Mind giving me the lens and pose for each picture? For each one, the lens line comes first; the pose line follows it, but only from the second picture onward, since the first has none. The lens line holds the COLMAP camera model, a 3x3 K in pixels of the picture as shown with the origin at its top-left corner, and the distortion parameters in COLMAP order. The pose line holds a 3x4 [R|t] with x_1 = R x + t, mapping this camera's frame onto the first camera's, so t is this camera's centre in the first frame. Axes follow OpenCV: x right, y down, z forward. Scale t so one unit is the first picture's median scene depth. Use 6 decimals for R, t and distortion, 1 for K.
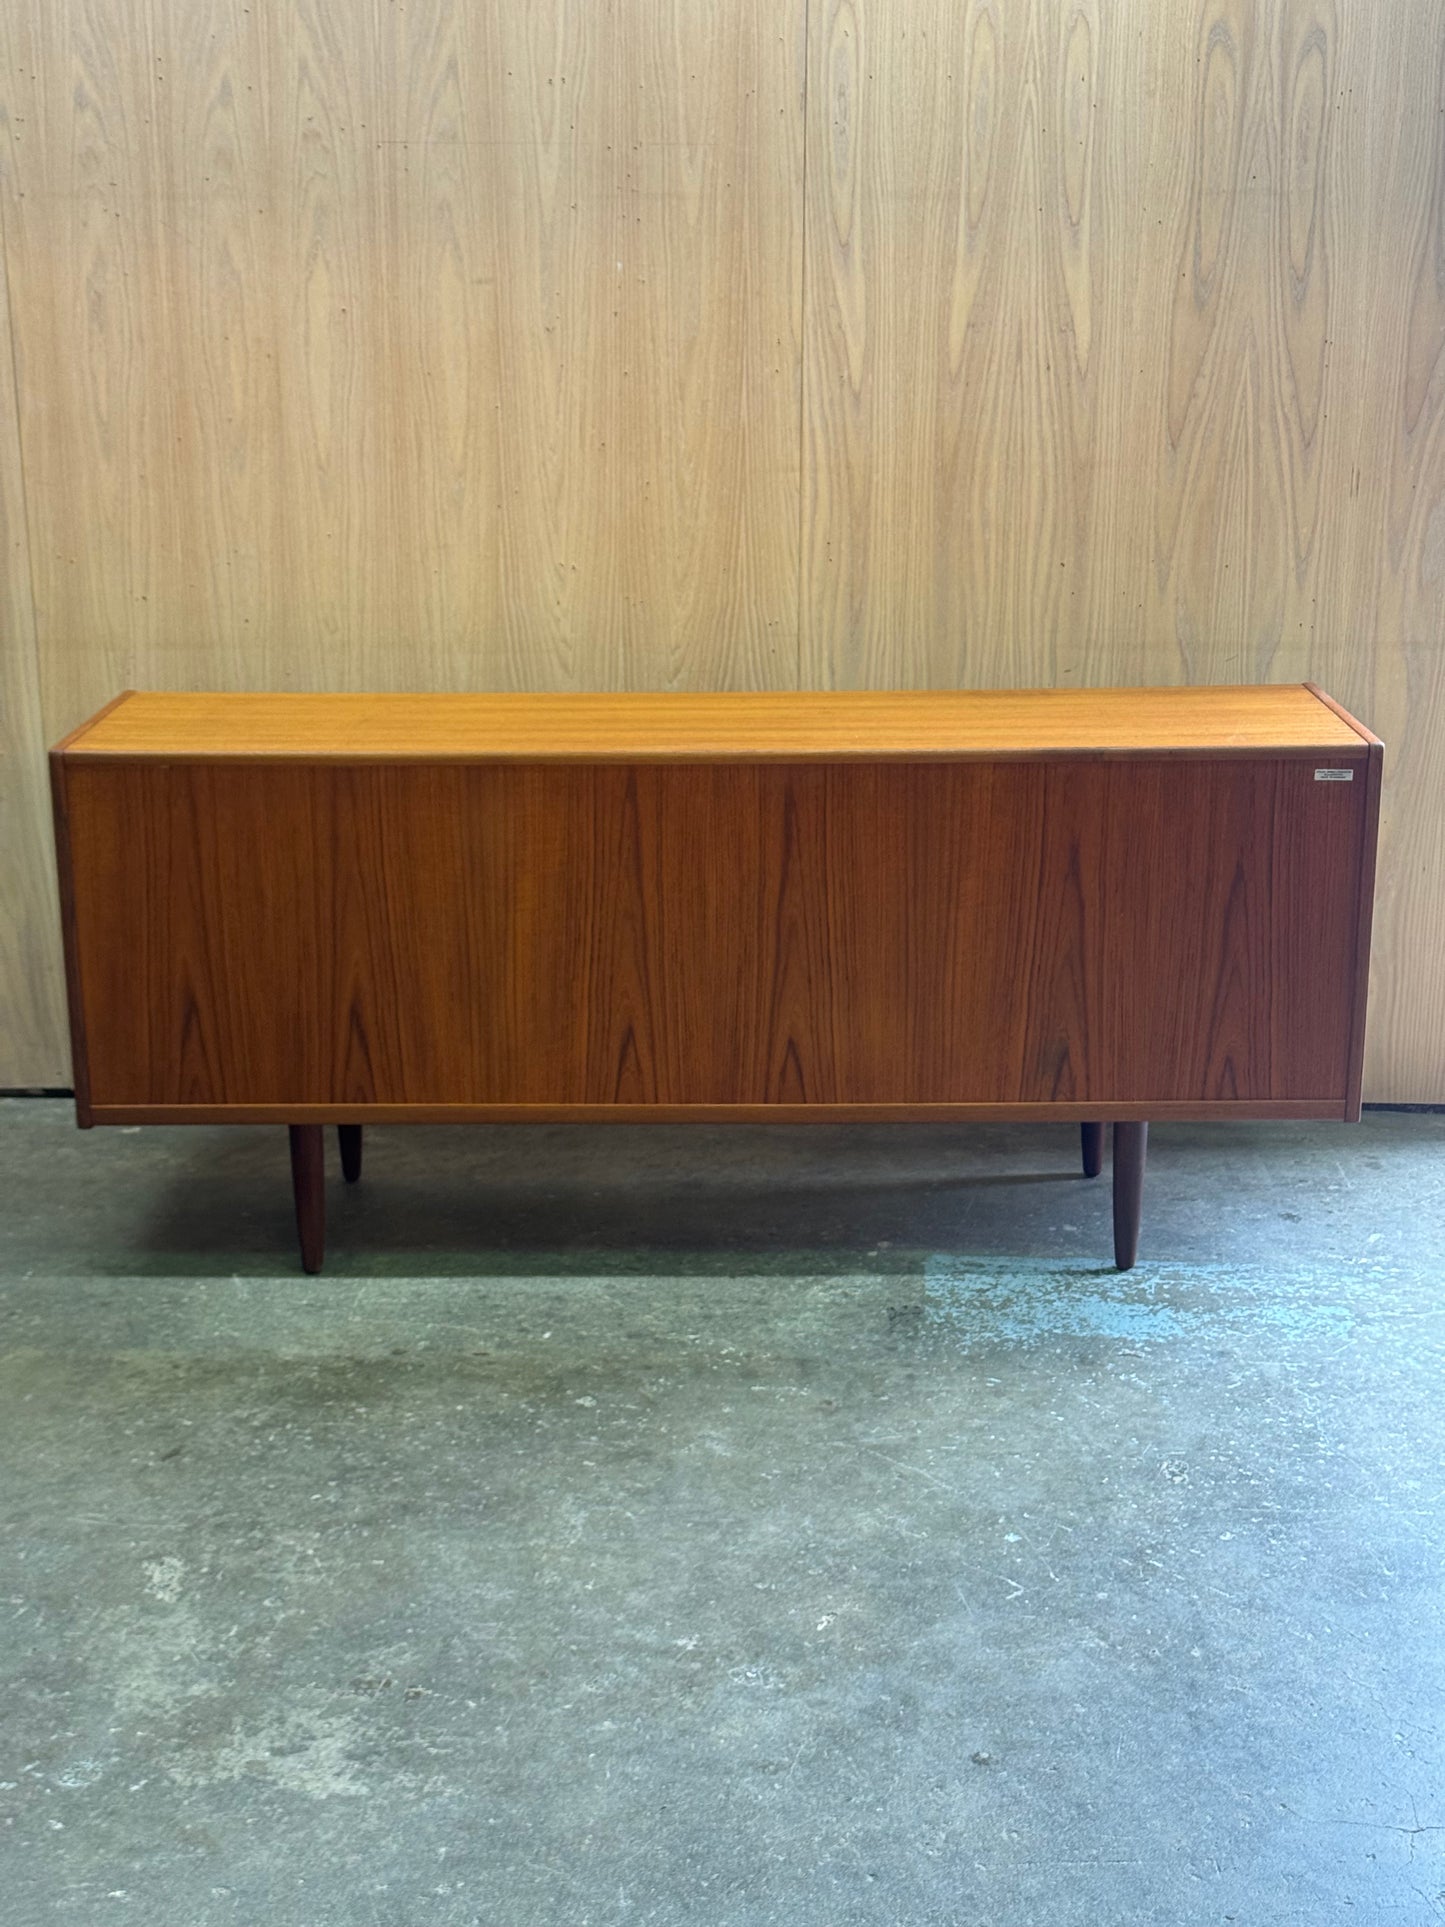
lens RADIAL K [[2682.1, 0, 728.0], [0, 2682.1, 975.6], [0, 0, 1]] dist [0.188973, -0.390808]
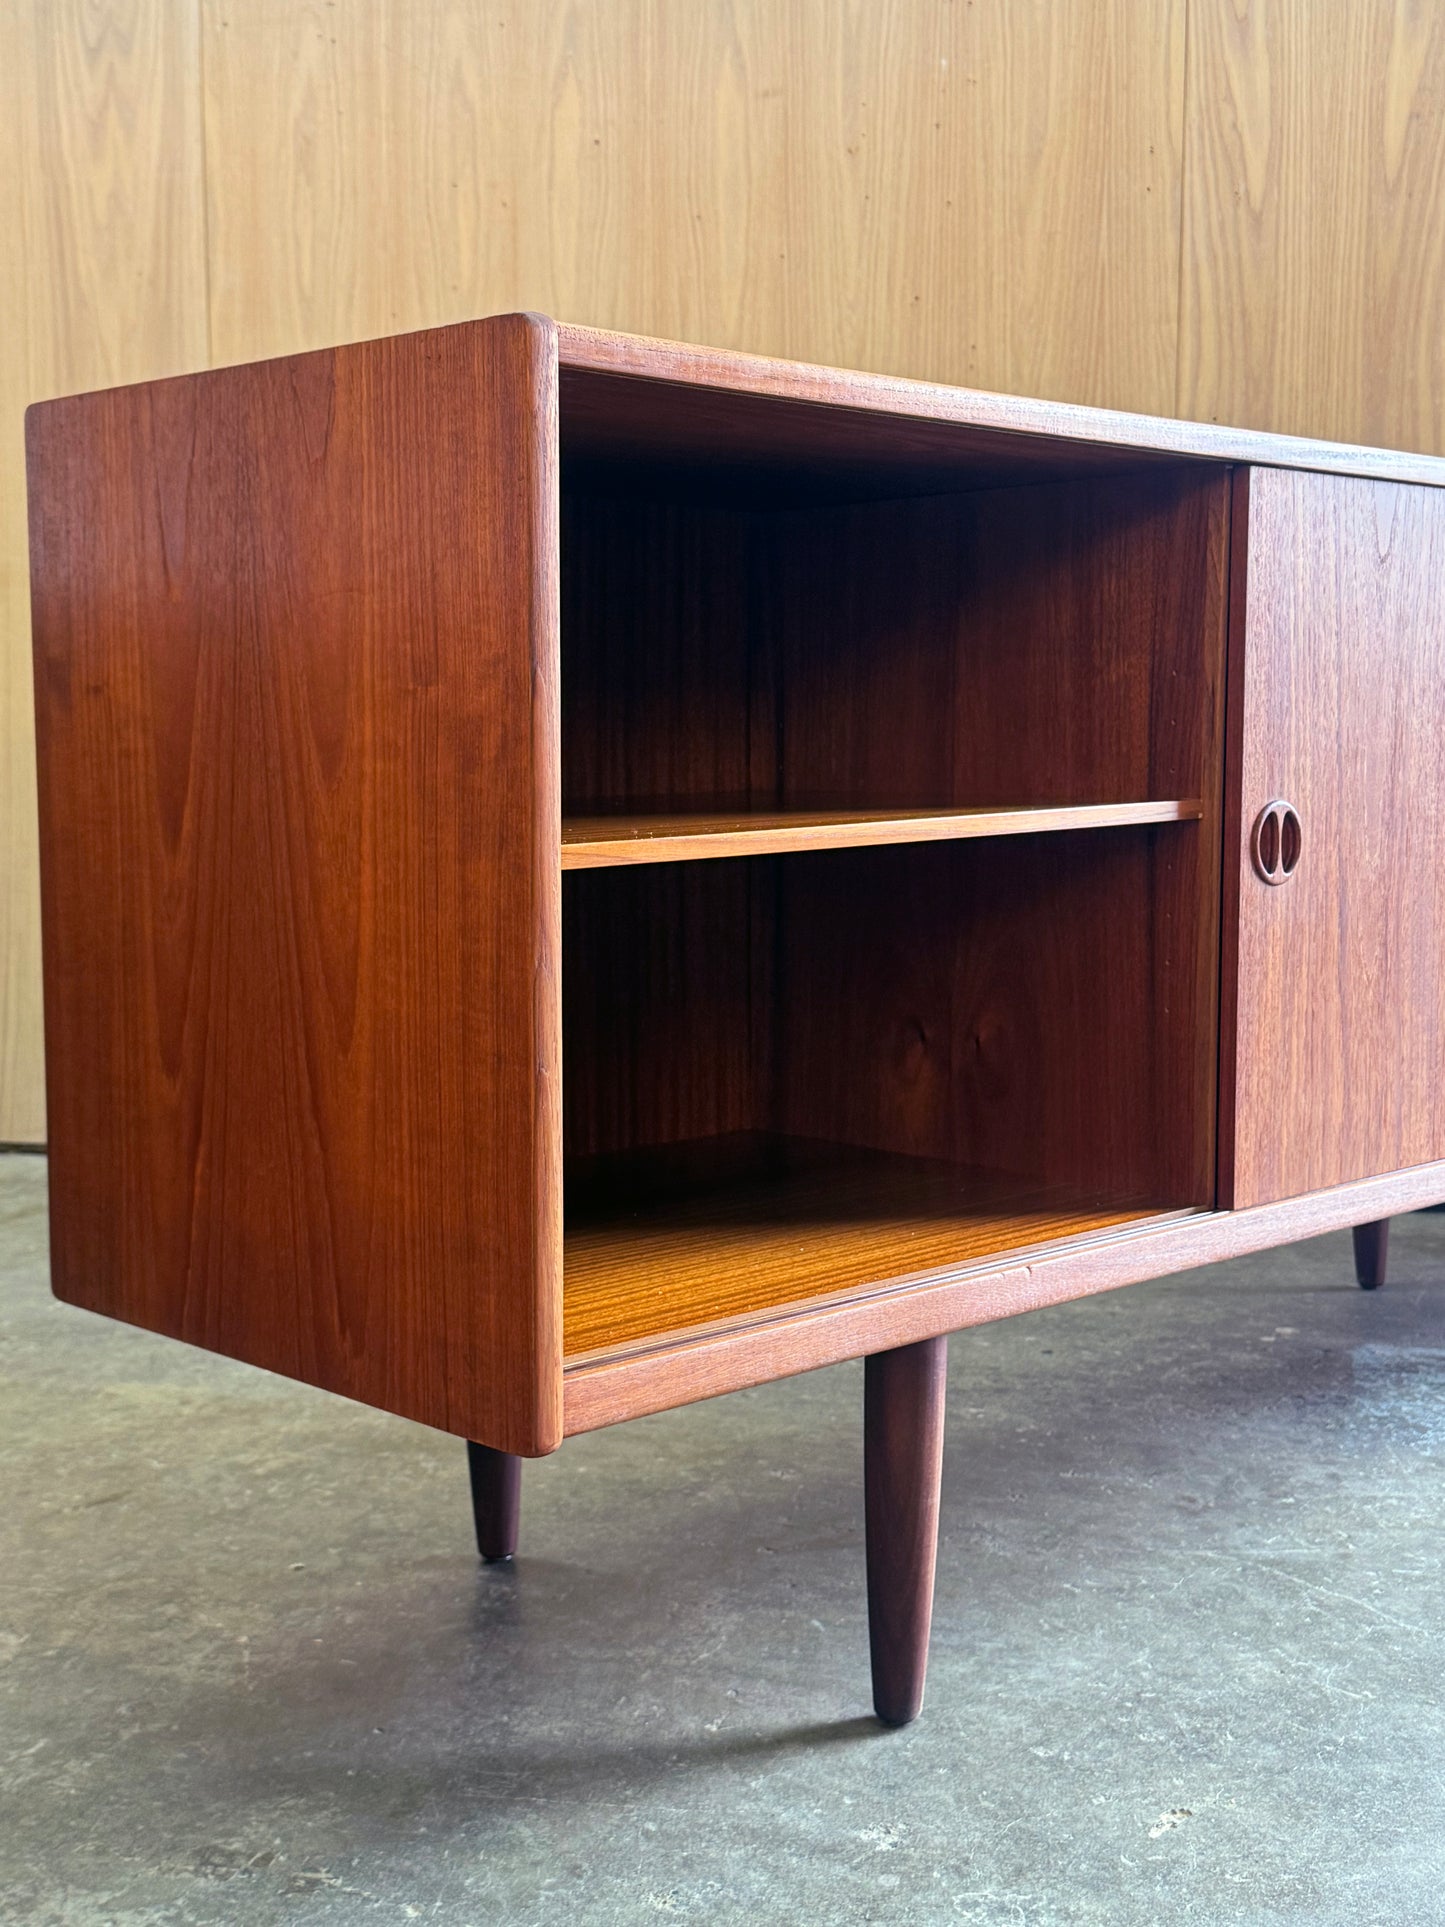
lens RADIAL K [[2334.5, 0, 730.4], [0, 2334.5, 966.7], [0, 0, 1]] dist [0.234198, -0.593097]
pose [[0.984984, 0.016031, -0.171903, 0.022950], [-0.047746, 0.982140, -0.181990, 0.129363], [0.165915, 0.187465, 0.968158, 0.412929]]
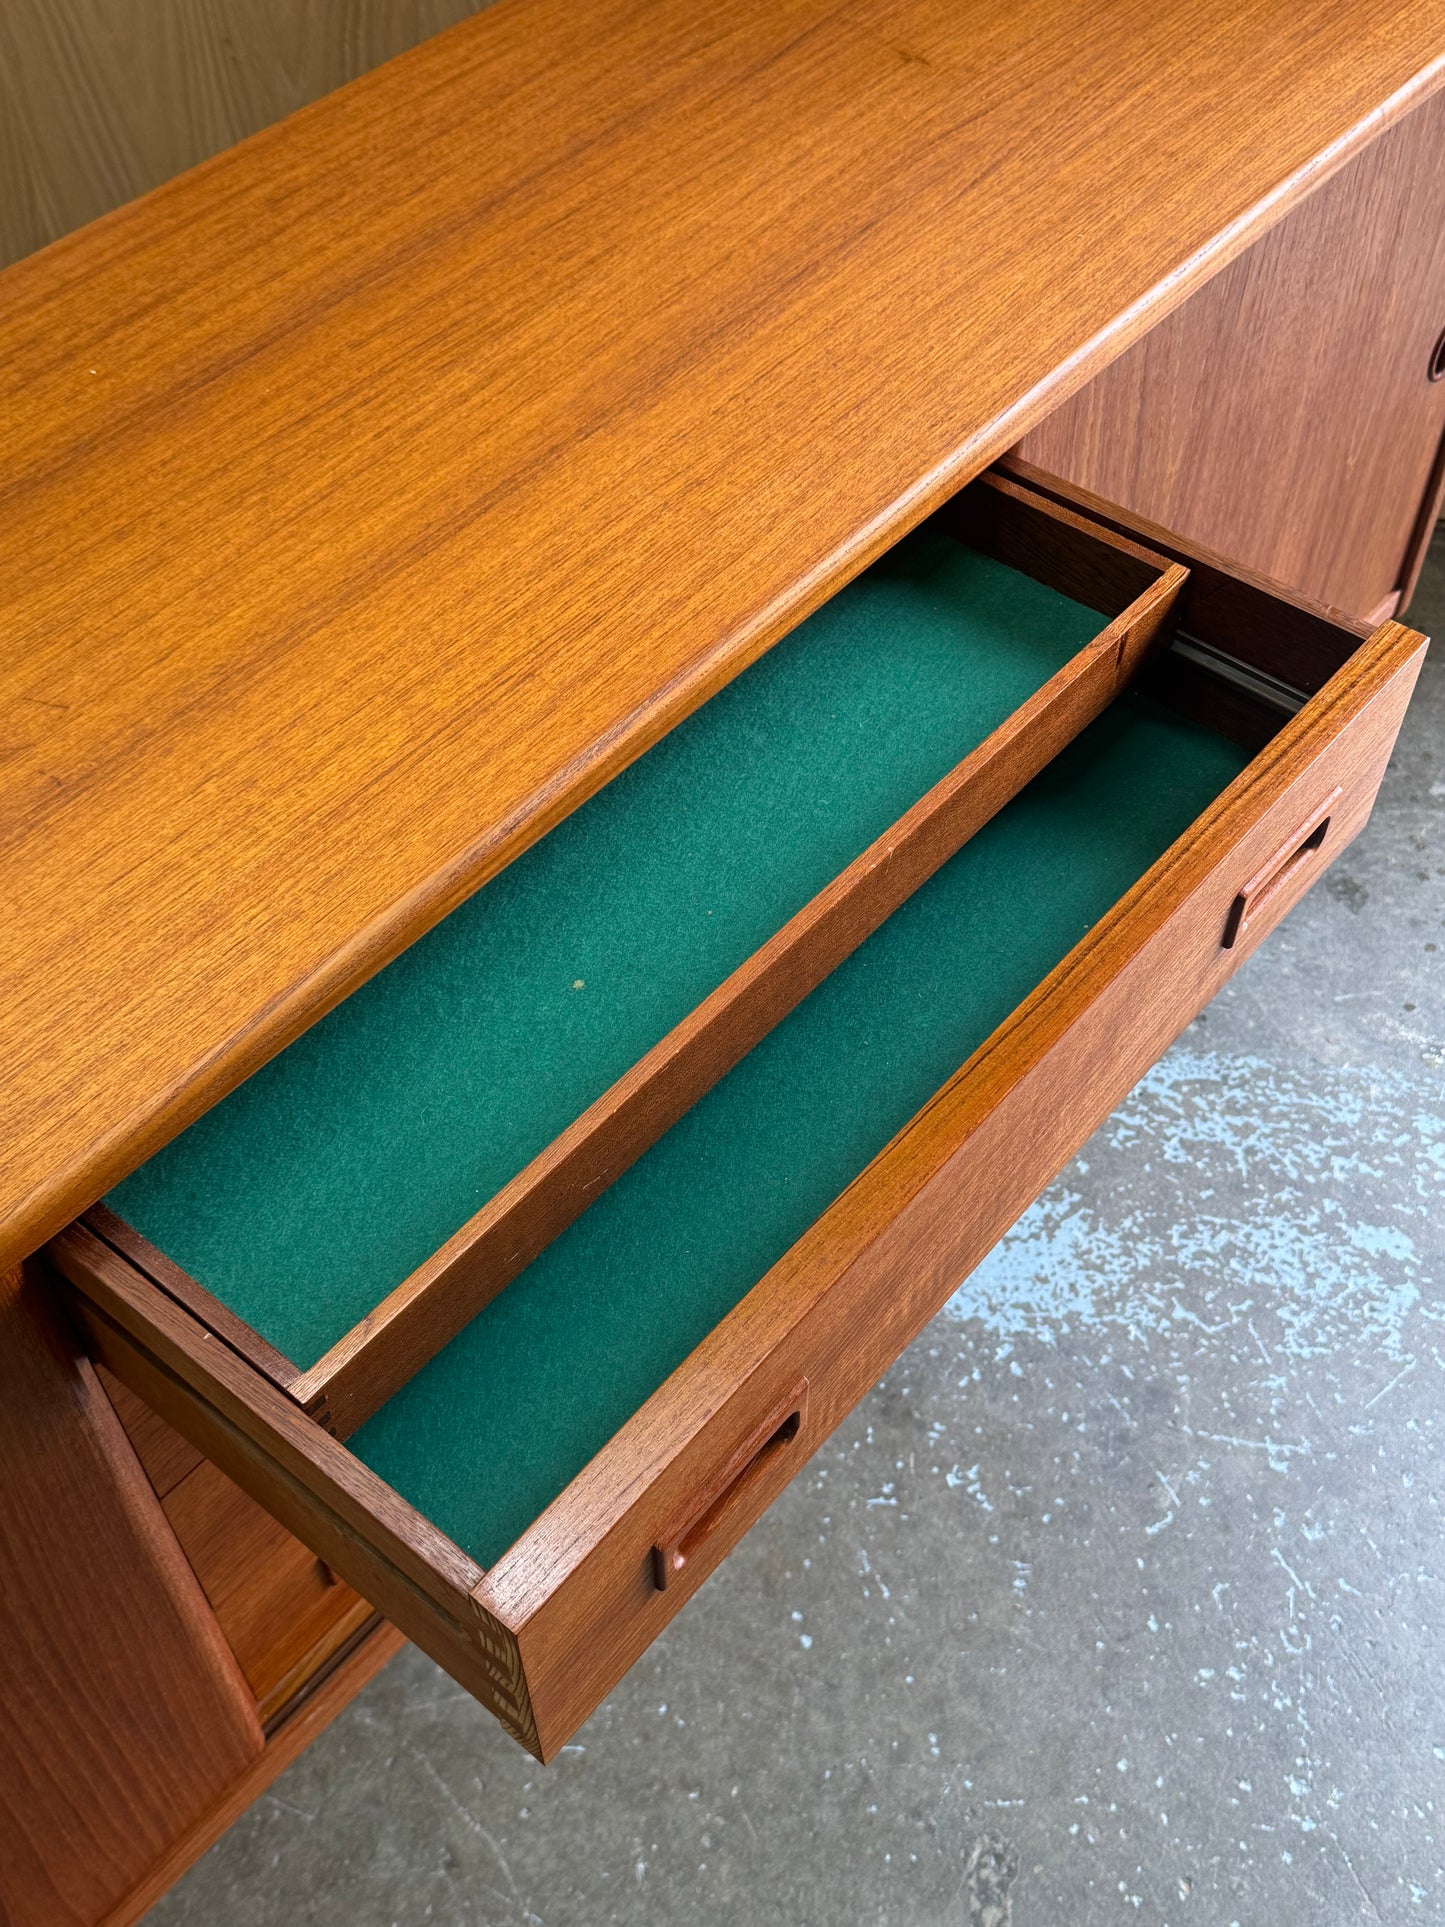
lens RADIAL K [[2017.2, 0, 703.5], [0, 2017.2, 956.2], [0, 0, 1]] dist [0.195076, -0.438628]
pose [[0.995745, 0.055867, -0.073287, 0.111397], [-0.004701, 0.825043, 0.565050, -0.152645], [0.092033, -0.562301, 0.821795, 0.664481]]
